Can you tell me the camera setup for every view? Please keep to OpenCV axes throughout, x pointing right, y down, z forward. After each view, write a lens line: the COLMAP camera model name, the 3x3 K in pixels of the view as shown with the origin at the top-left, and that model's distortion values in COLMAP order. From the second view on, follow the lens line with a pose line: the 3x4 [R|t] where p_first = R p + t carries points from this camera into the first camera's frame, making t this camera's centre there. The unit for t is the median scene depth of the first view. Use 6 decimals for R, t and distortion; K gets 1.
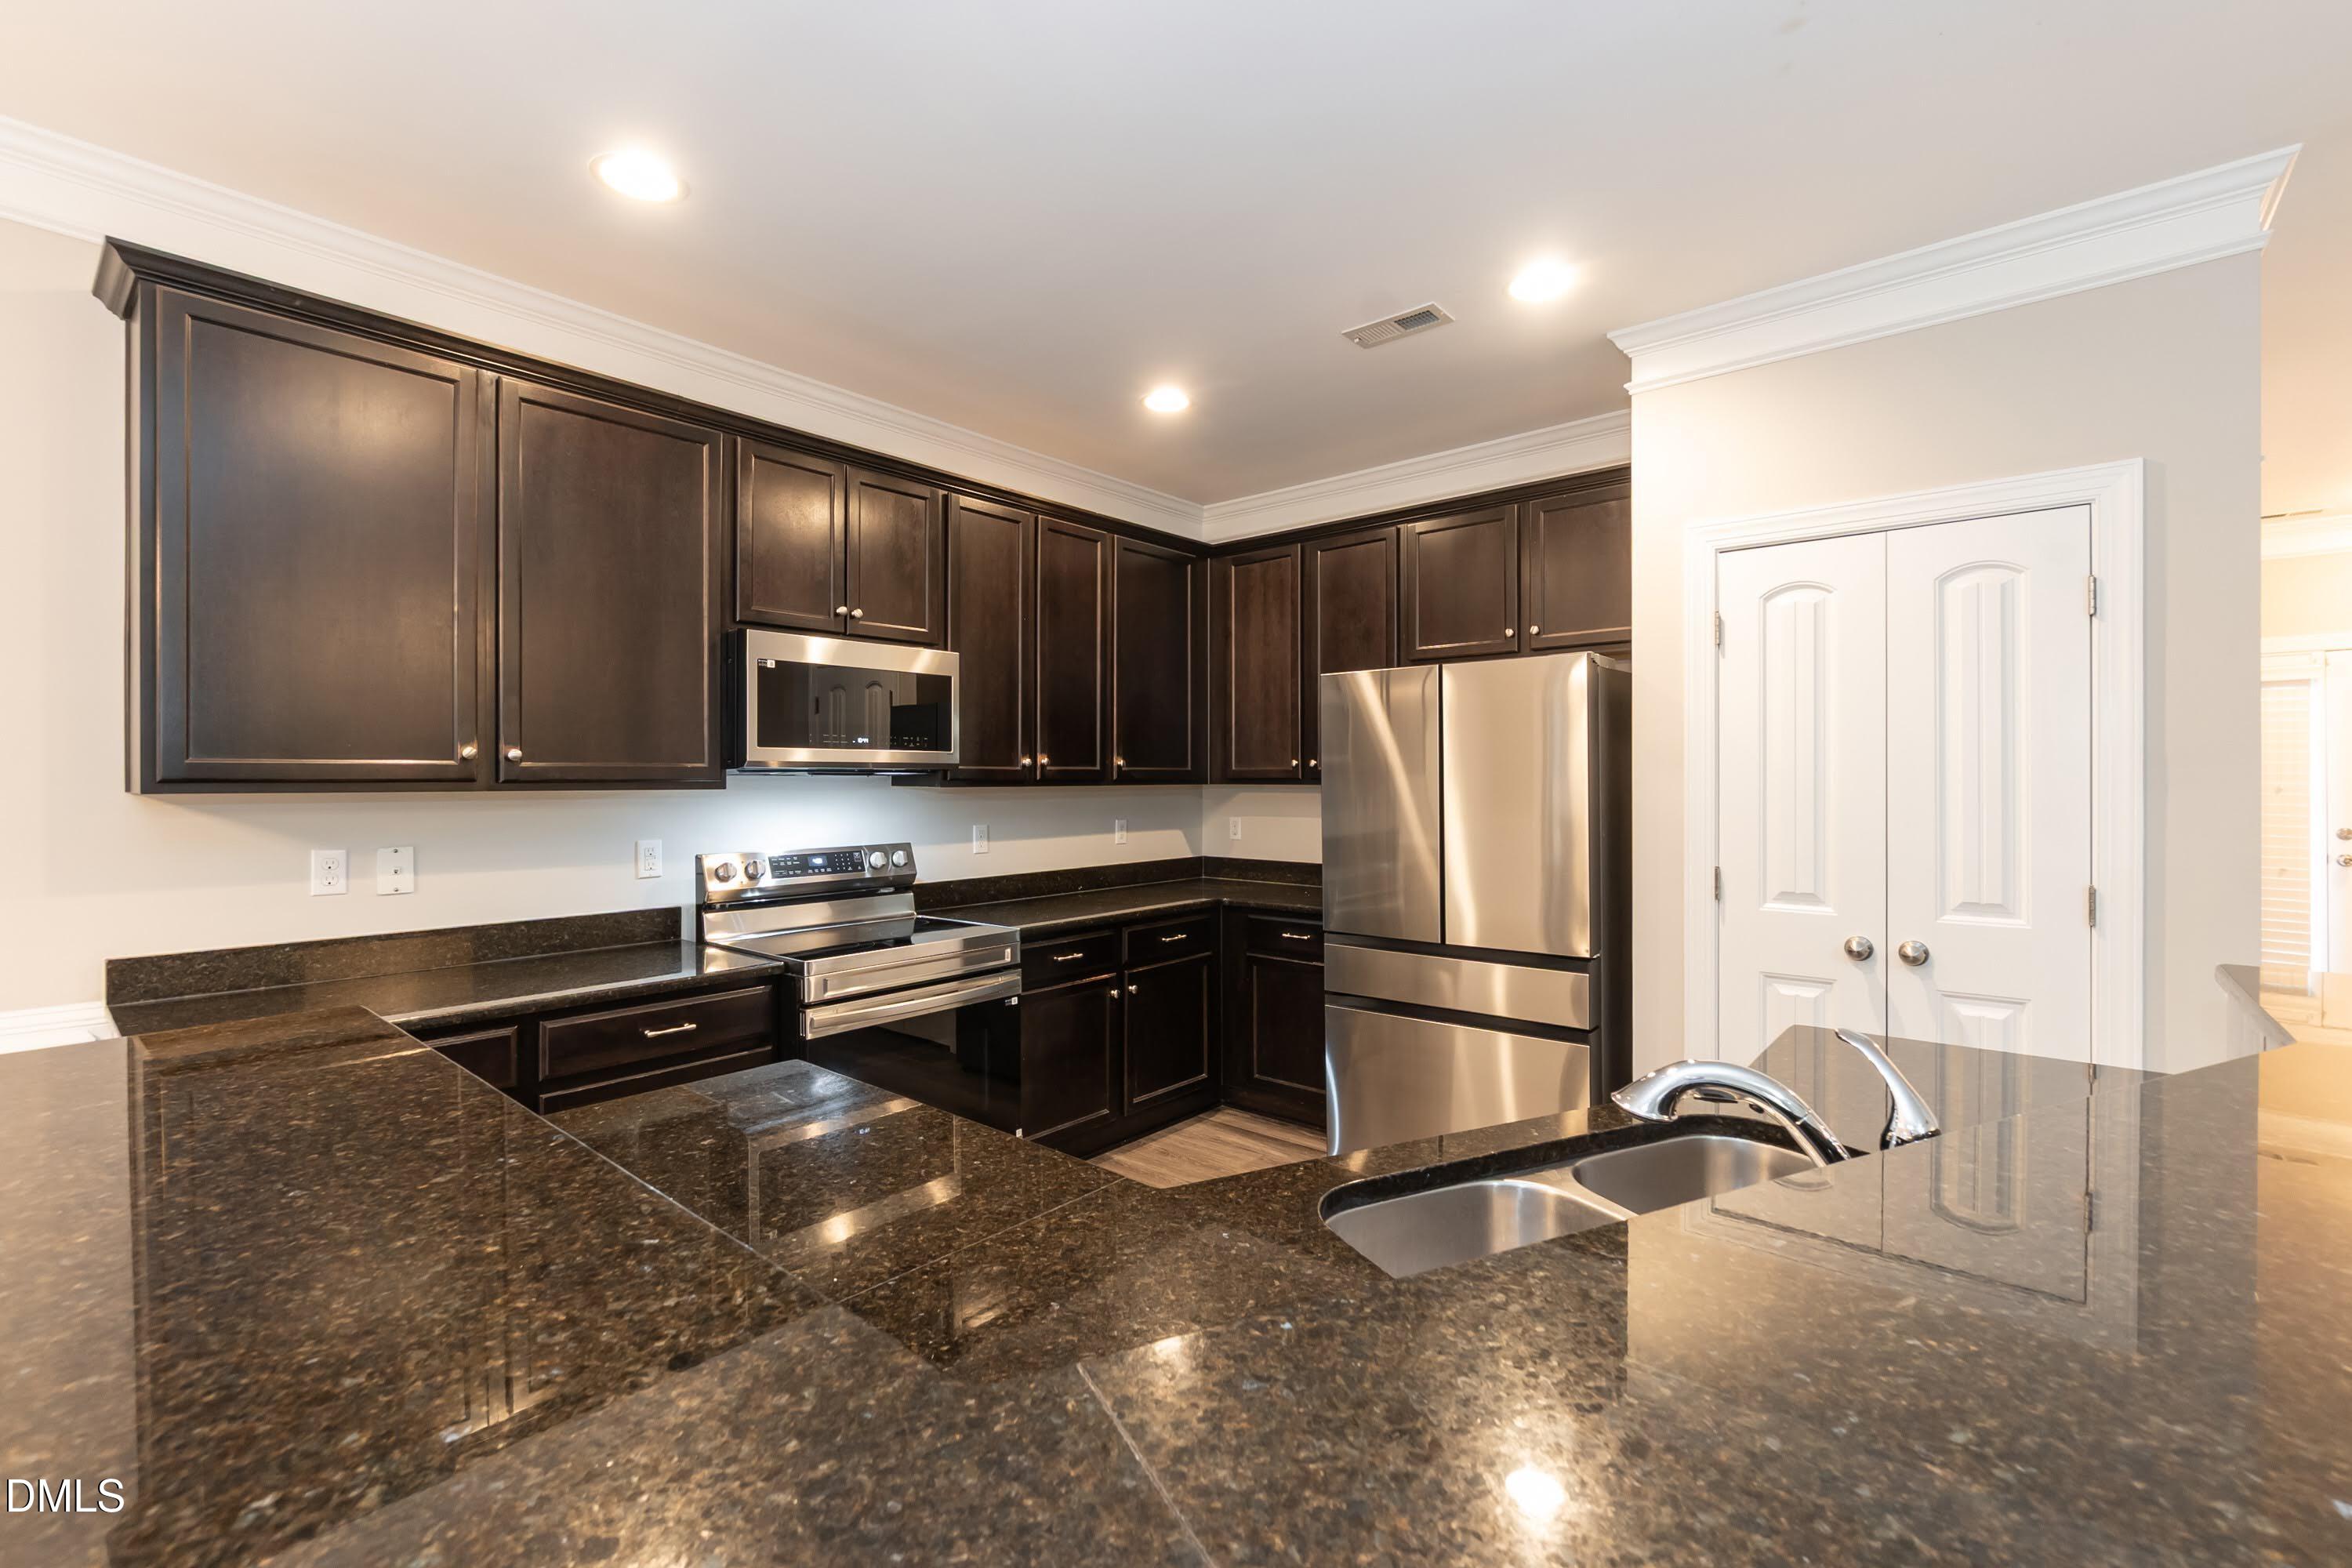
lens RADIAL K [[1043.2, 0, 1176.9], [0, 1043.2, 776.0], [0, 0, 1]] dist [-0.004397, 0.001194]
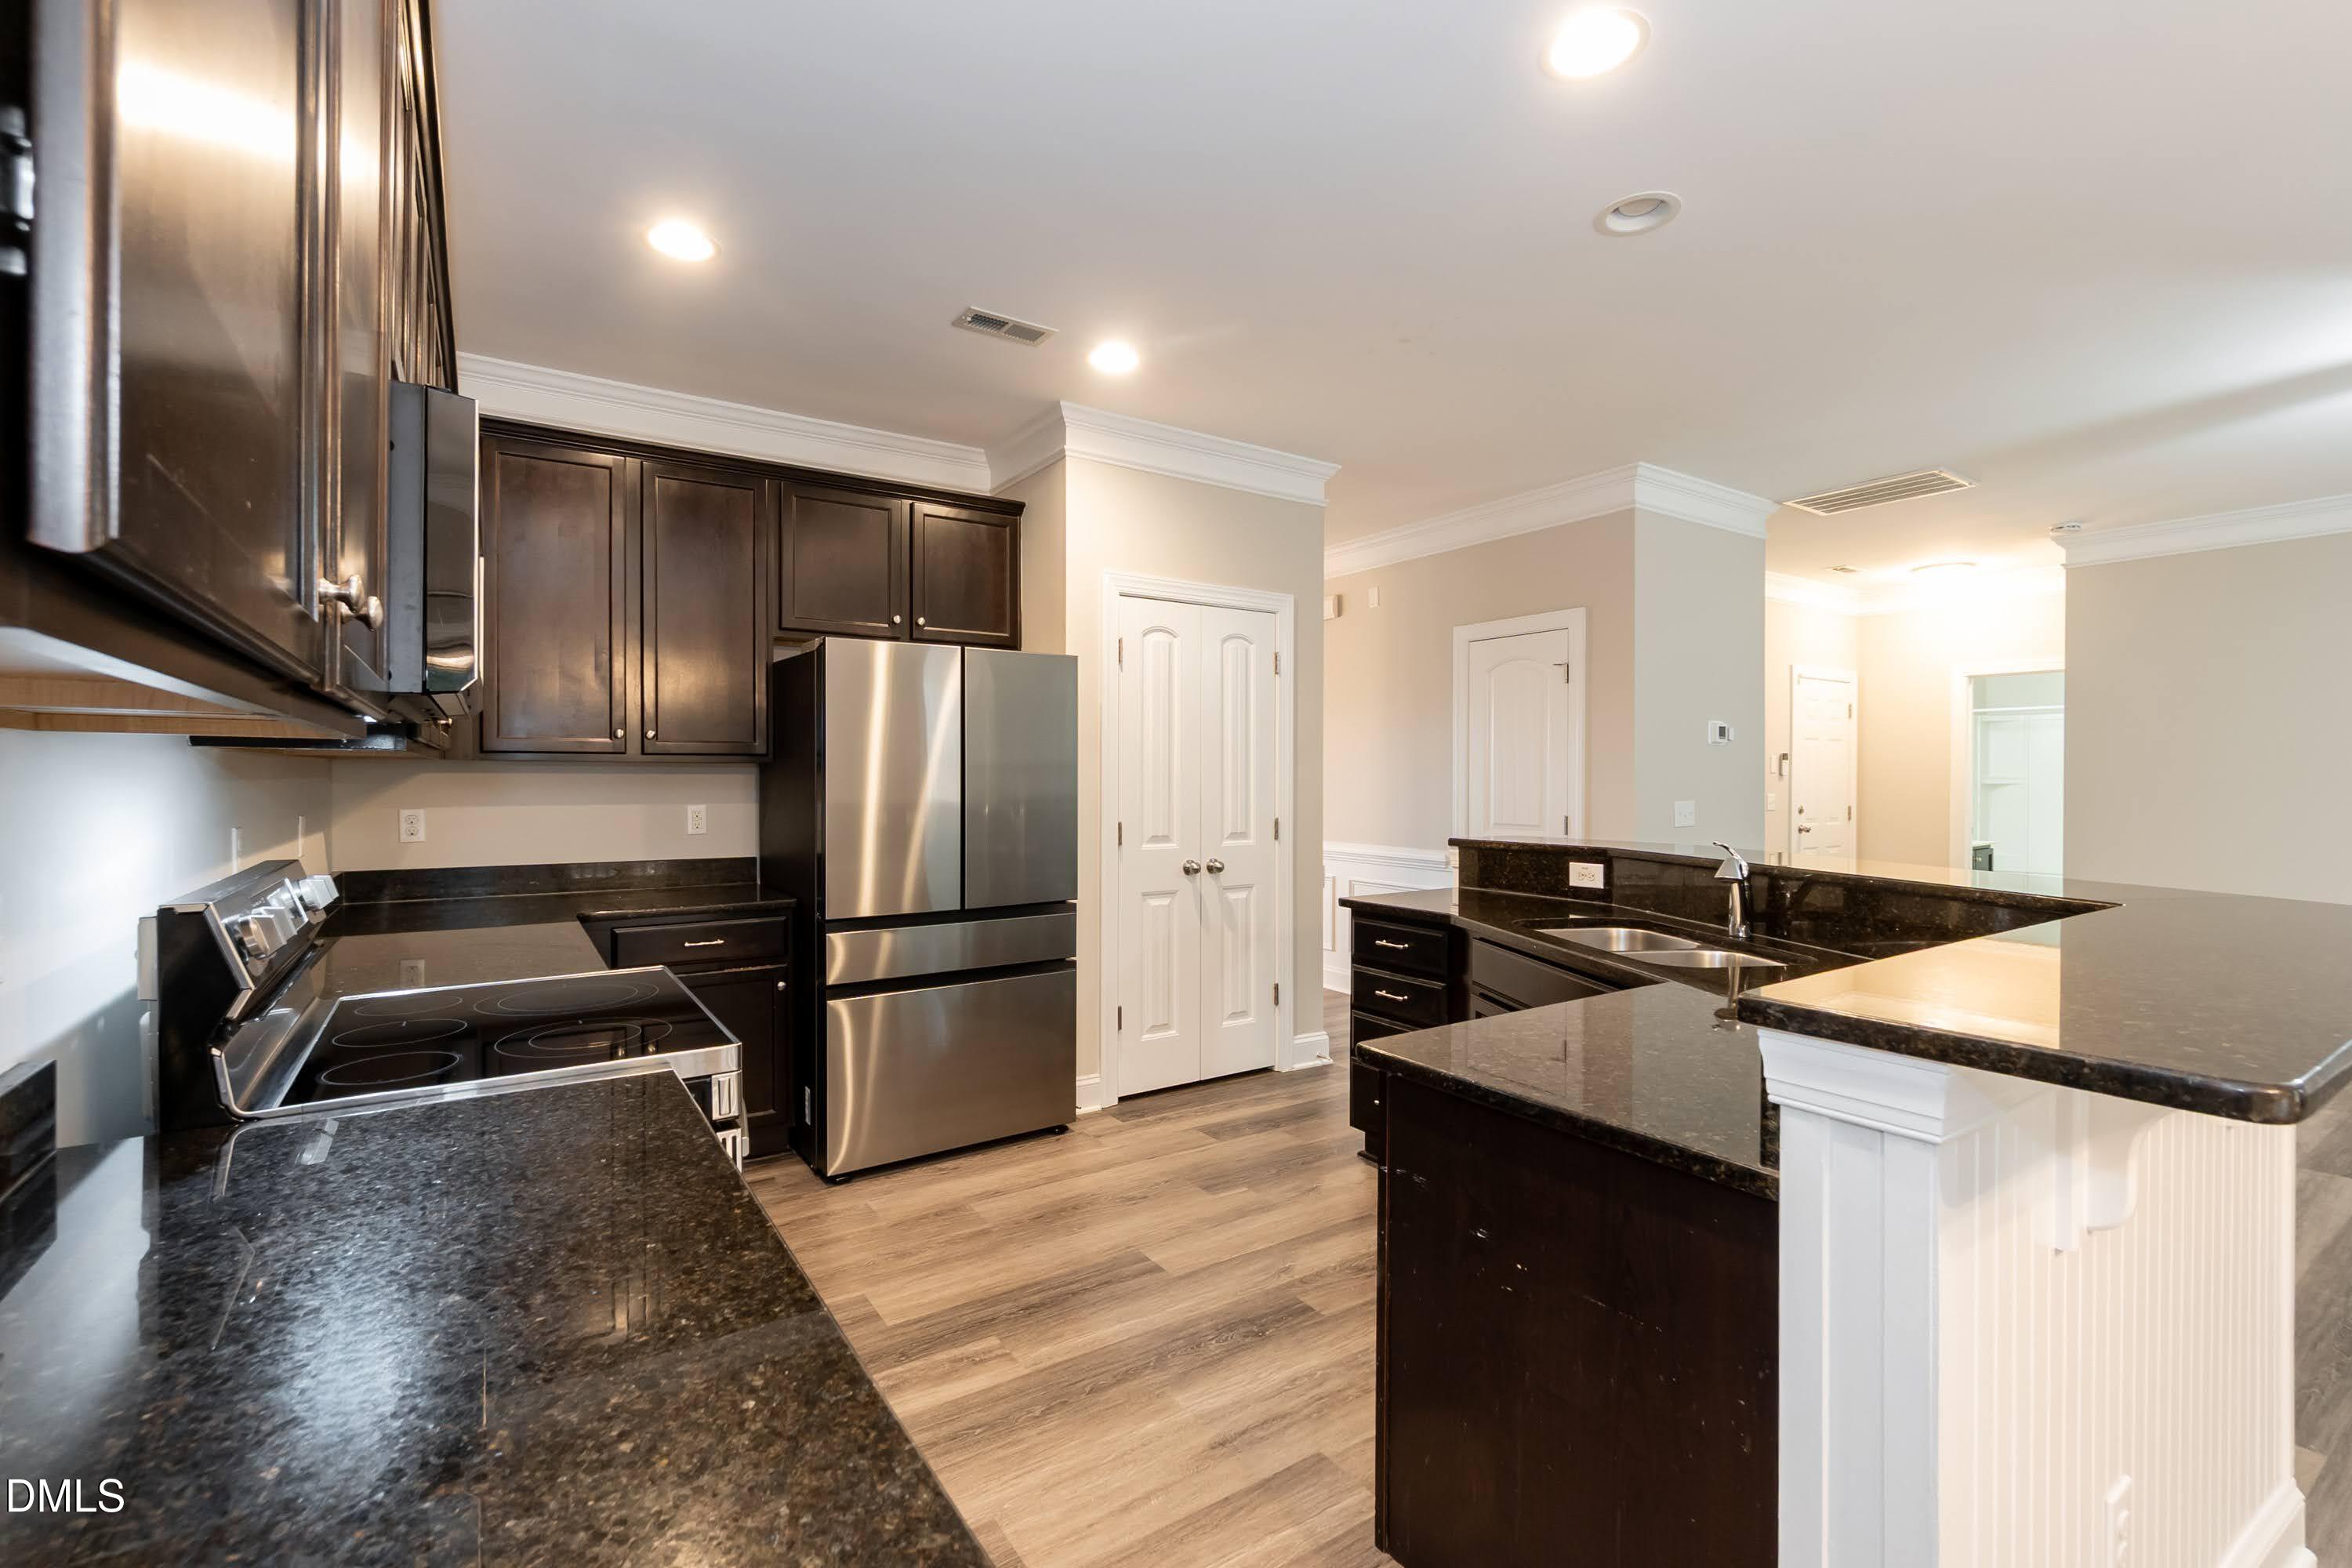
lens RADIAL K [[1043.2, 0, 1165.5], [0, 1043.2, 783.9], [0, 0, 1]] dist [-0.004397, 0.001194]
pose [[0.276755, -0.006401, 0.960919, -0.820387], [-0.014472, 0.999837, 0.010828, 0.021520], [-0.960831, -0.016904, 0.276617, 0.567443]]
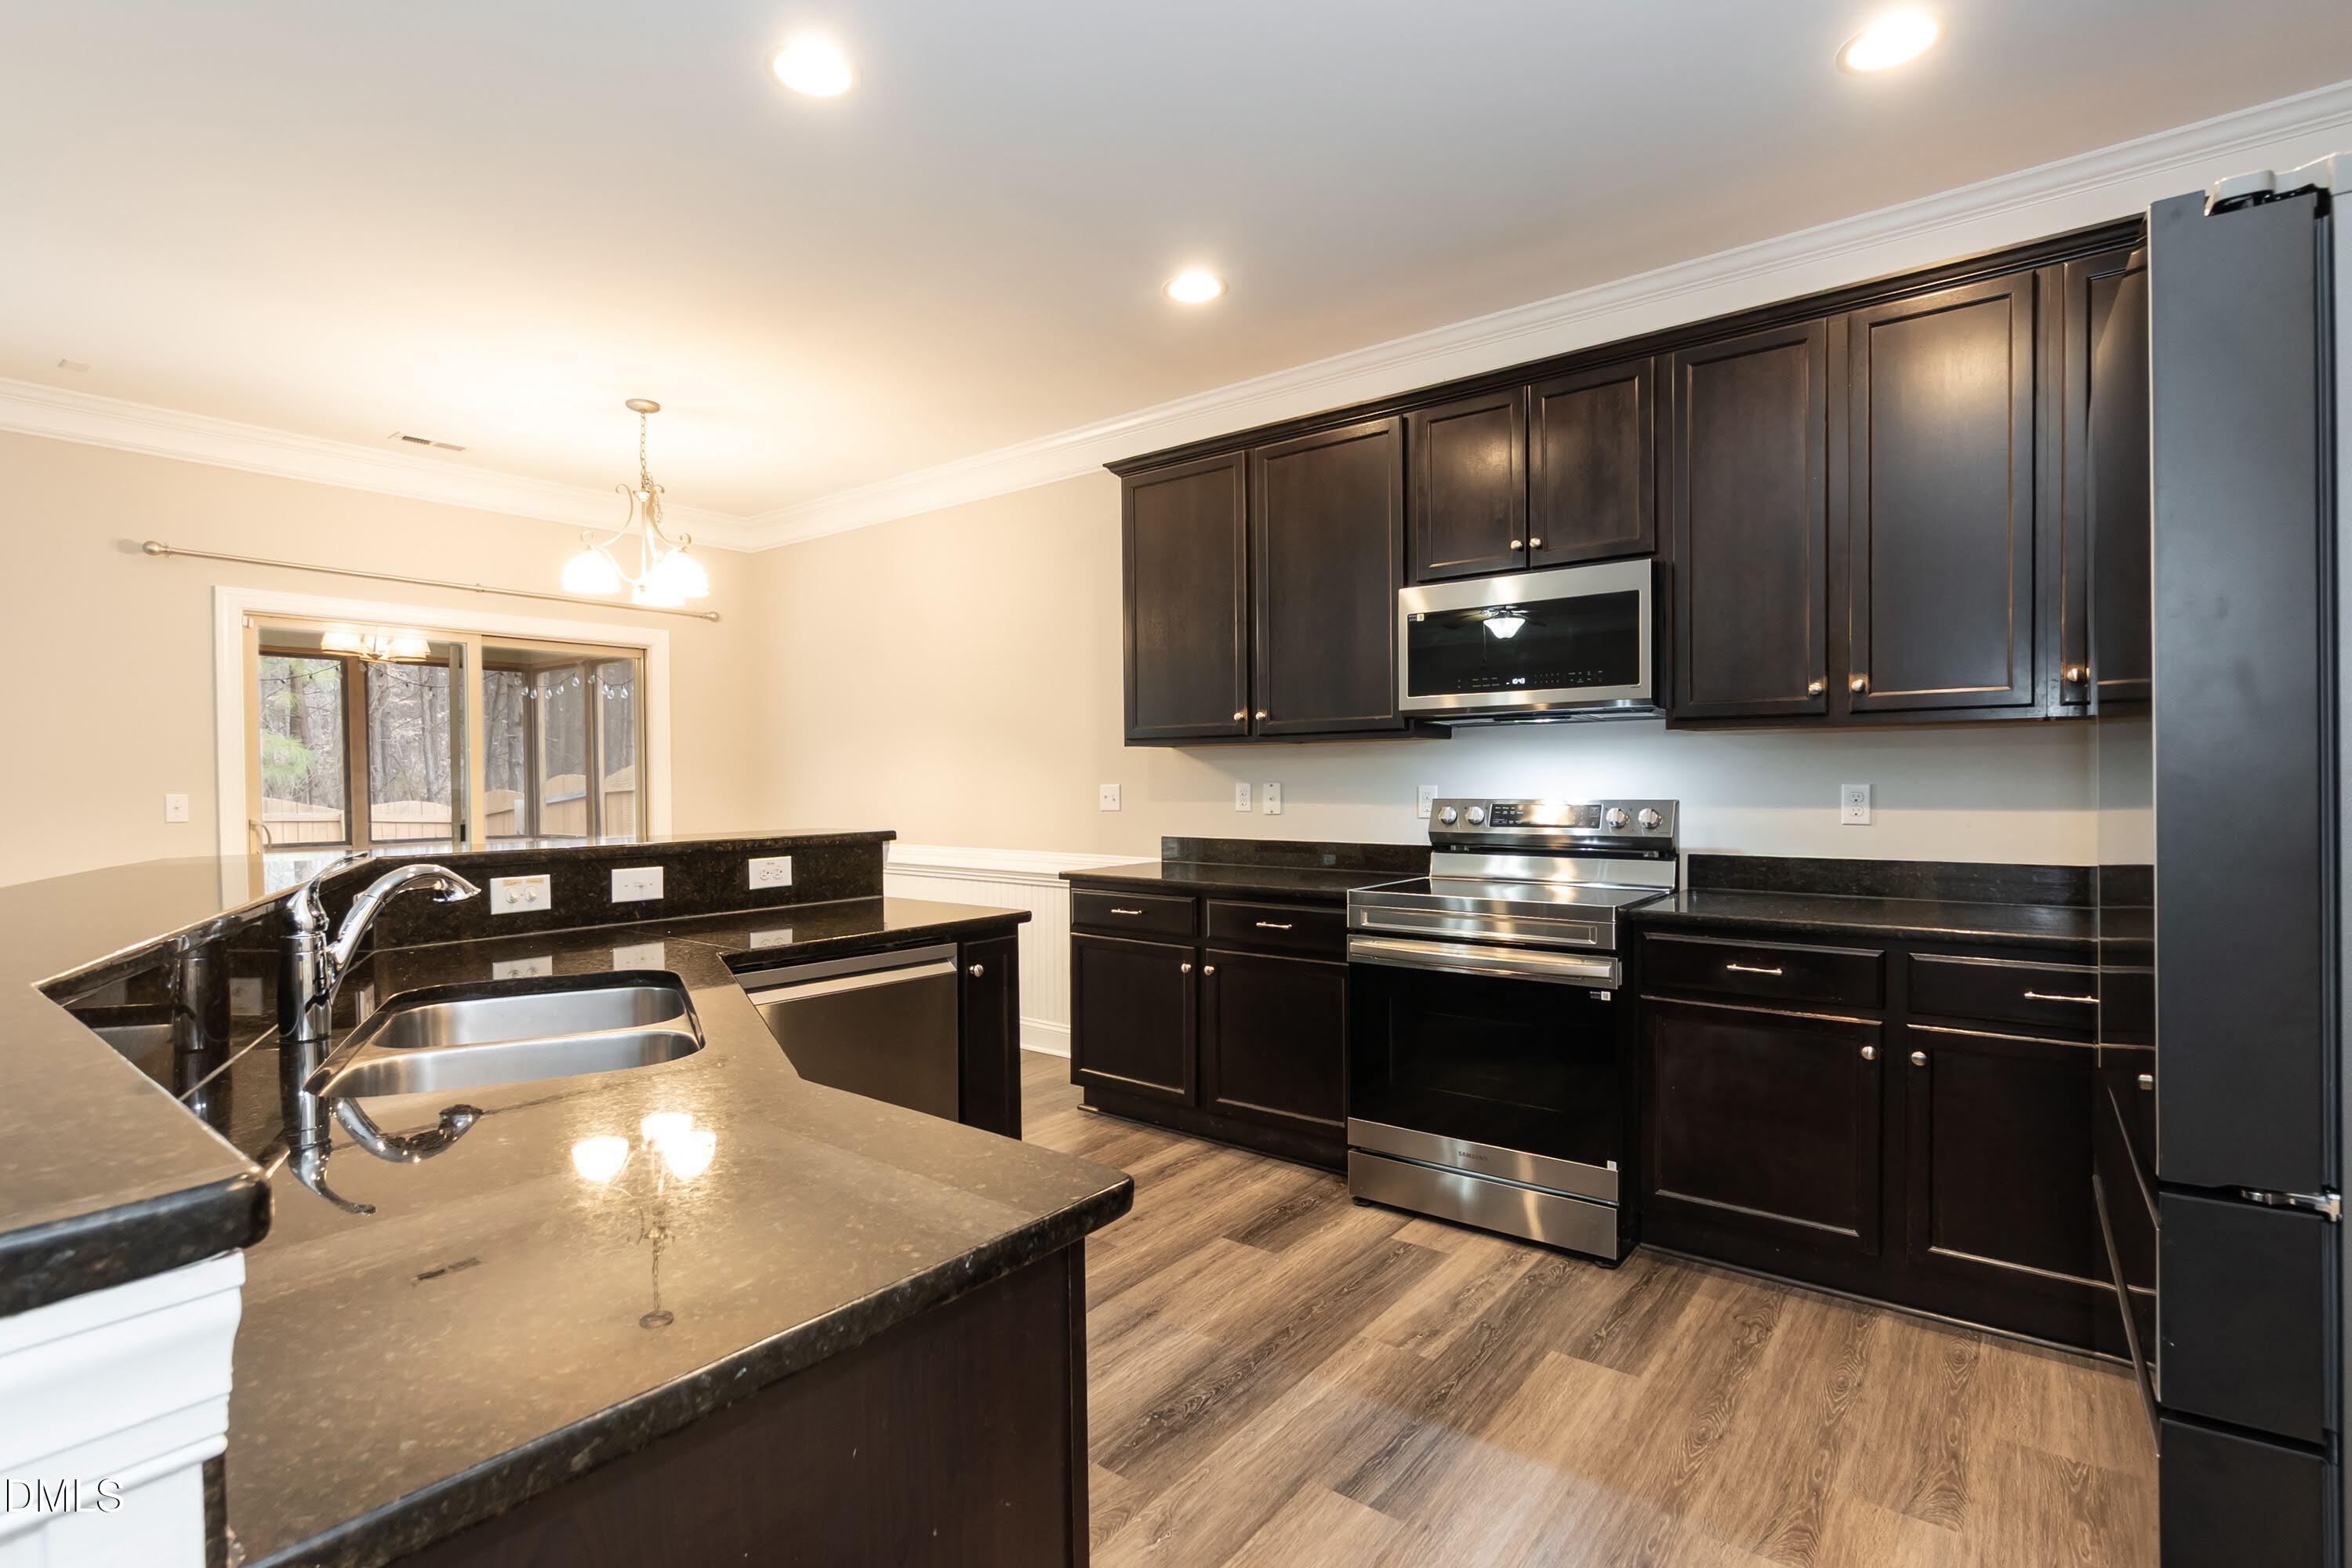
lens RADIAL K [[1076.5, 0, 1175.5], [0, 1076.5, 790.8], [0, 0, 1]] dist [-0.000680, 0.000042]
pose [[0.049210, 0.008983, -0.998748, 0.693362], [0.006112, 0.999938, 0.009295, 0.057173], [0.998770, -0.006562, 0.049152, 0.699235]]
